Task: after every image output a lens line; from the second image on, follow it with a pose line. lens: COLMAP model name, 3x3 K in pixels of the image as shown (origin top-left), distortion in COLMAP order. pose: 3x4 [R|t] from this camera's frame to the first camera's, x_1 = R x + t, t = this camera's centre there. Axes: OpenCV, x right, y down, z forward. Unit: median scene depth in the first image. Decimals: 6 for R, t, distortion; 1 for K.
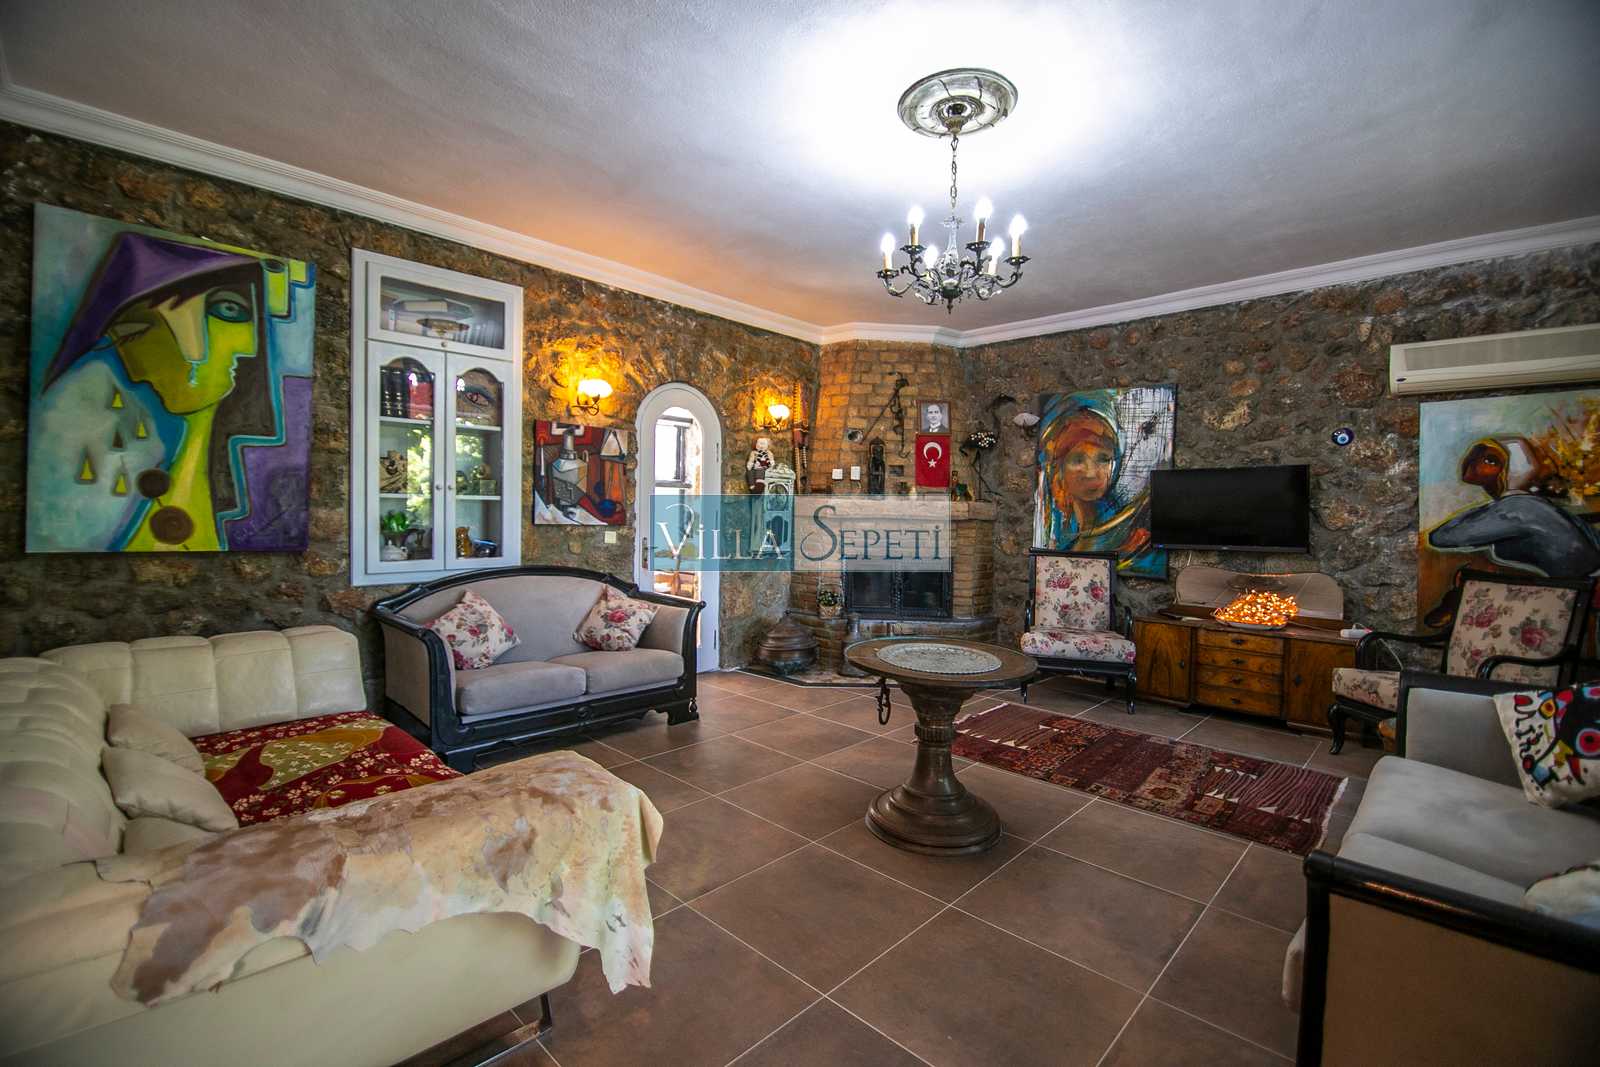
lens RADIAL K [[698.7, 0, 801.3], [0, 698.7, 530.3], [0, 0, 1]] dist [-0.003344, -0.009605]
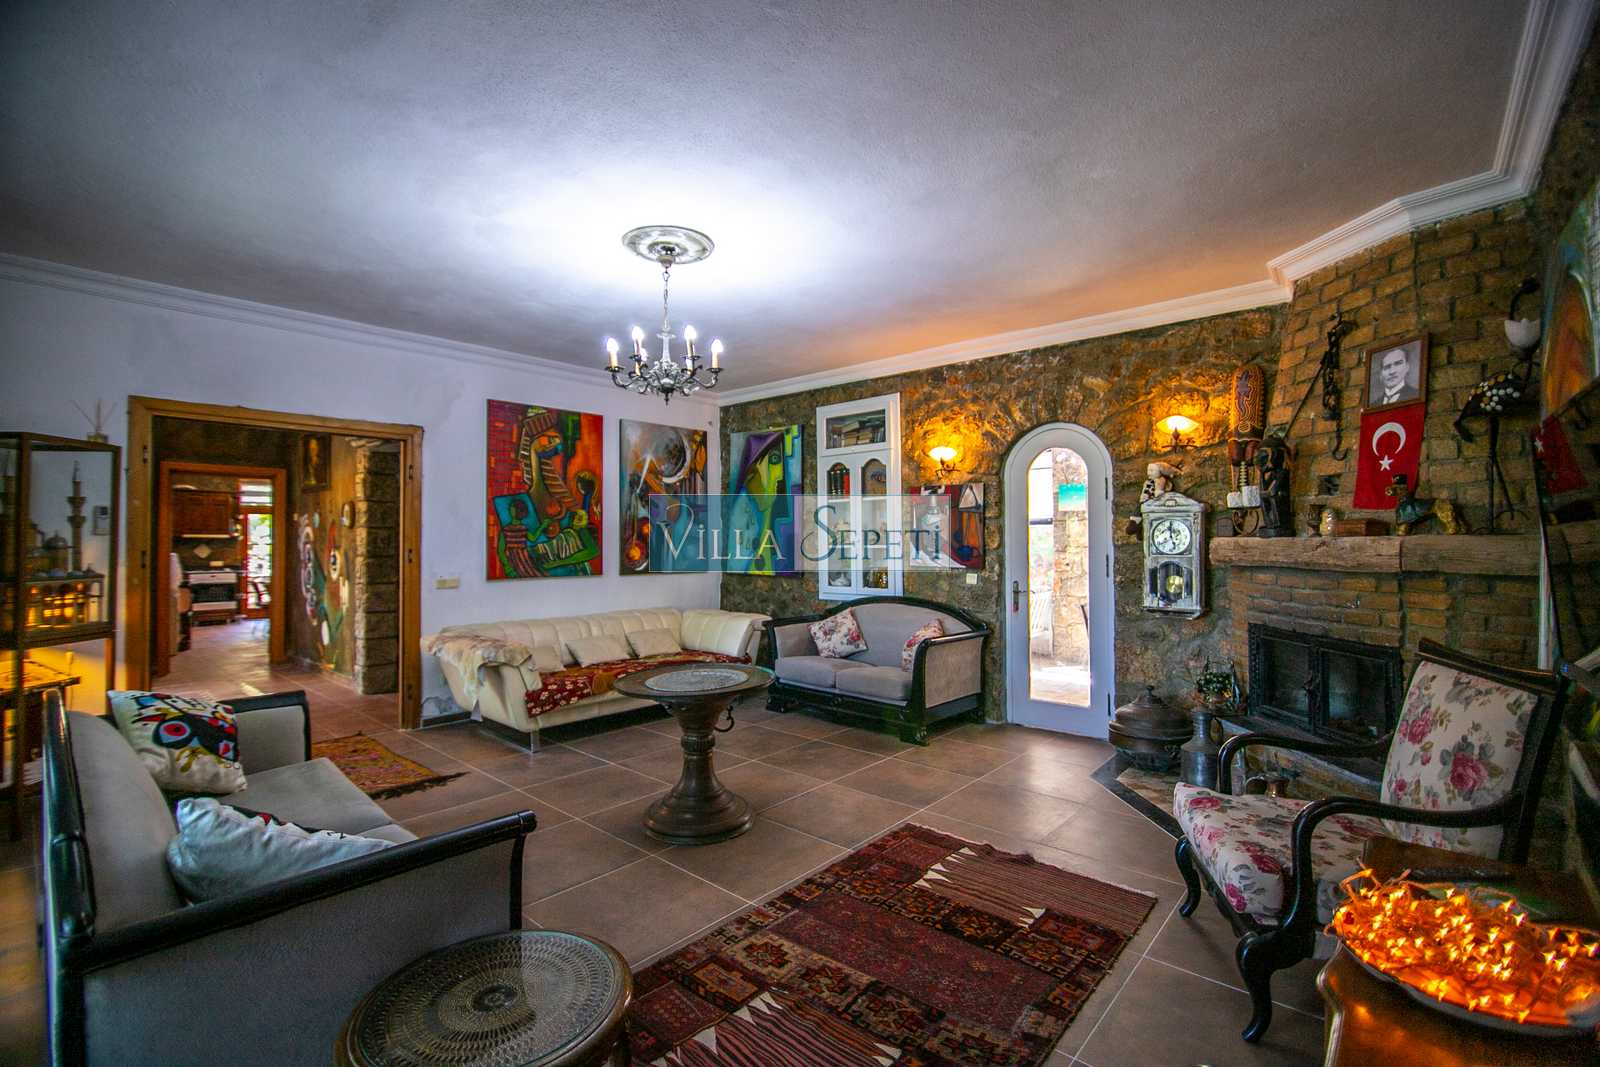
lens RADIAL K [[698.7, 0, 801.6], [0, 698.7, 529.0], [0, 0, 1]] dist [-0.003344, -0.009605]
pose [[0.043268, -0.037284, -0.998368, 0.848964], [-0.023595, 0.998987, -0.038329, -0.020726], [0.998785, 0.025215, 0.042344, 0.675333]]
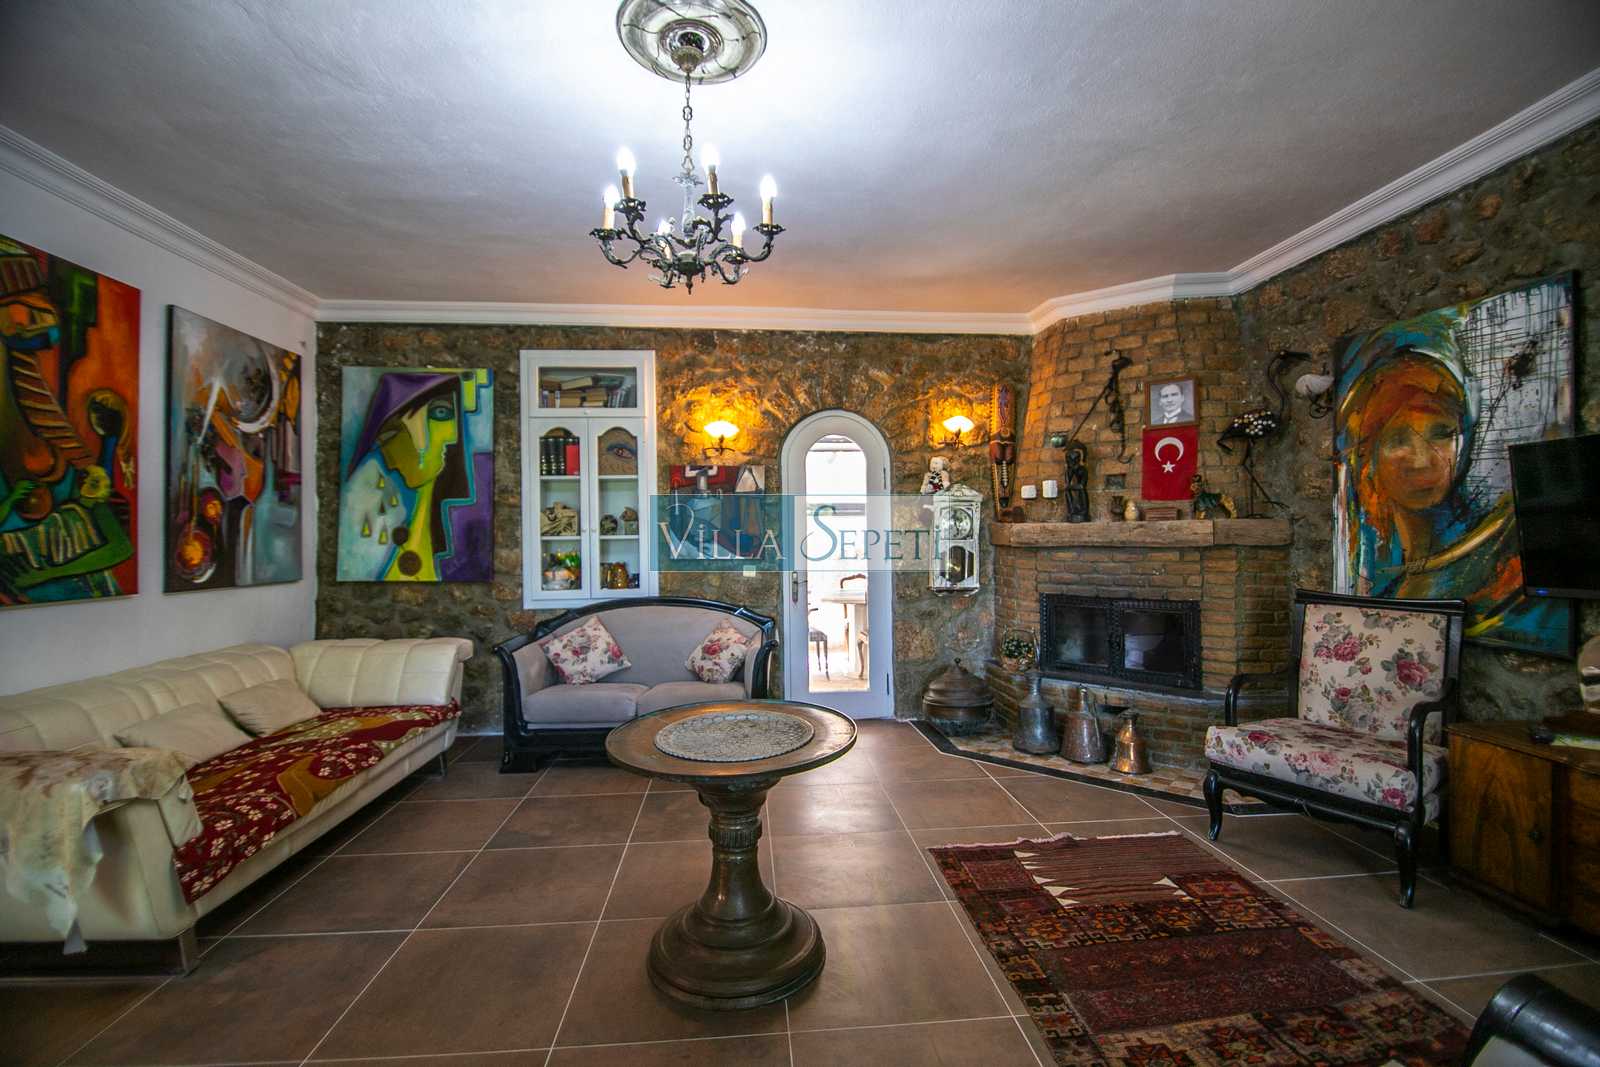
lens RADIAL K [[698.7, 0, 802.1], [0, 698.7, 529.1], [0, 0, 1]] dist [-0.003344, -0.009605]
pose [[0.752450, -0.035099, -0.657714, 0.461183], [0.006989, 0.998948, -0.045313, -0.004344], [0.658612, 0.029500, 0.751904, 0.279323]]
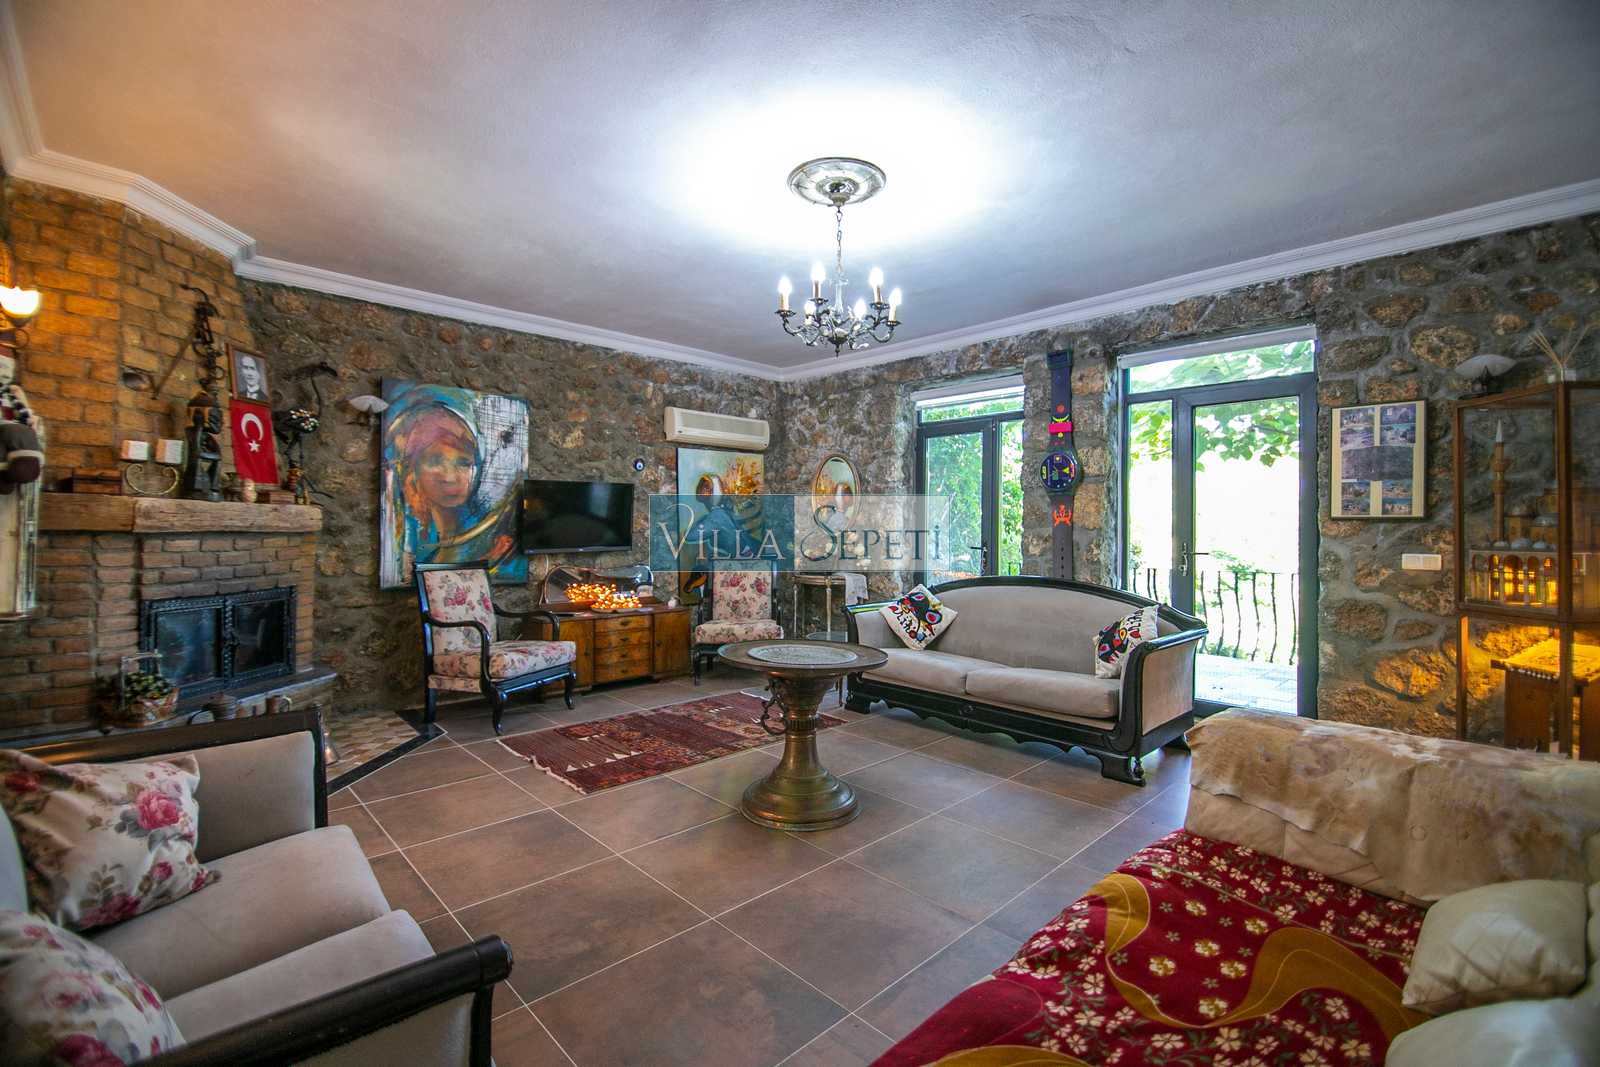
lens RADIAL K [[698.7, 0, 803.1], [0, 698.7, 528.8], [0, 0, 1]] dist [-0.003344, -0.009605]
pose [[0.040011, -0.019321, 0.999012, -0.551376], [0.021879, 0.999590, 0.018456, -0.023539], [-0.998960, 0.021119, 0.040418, 0.571538]]
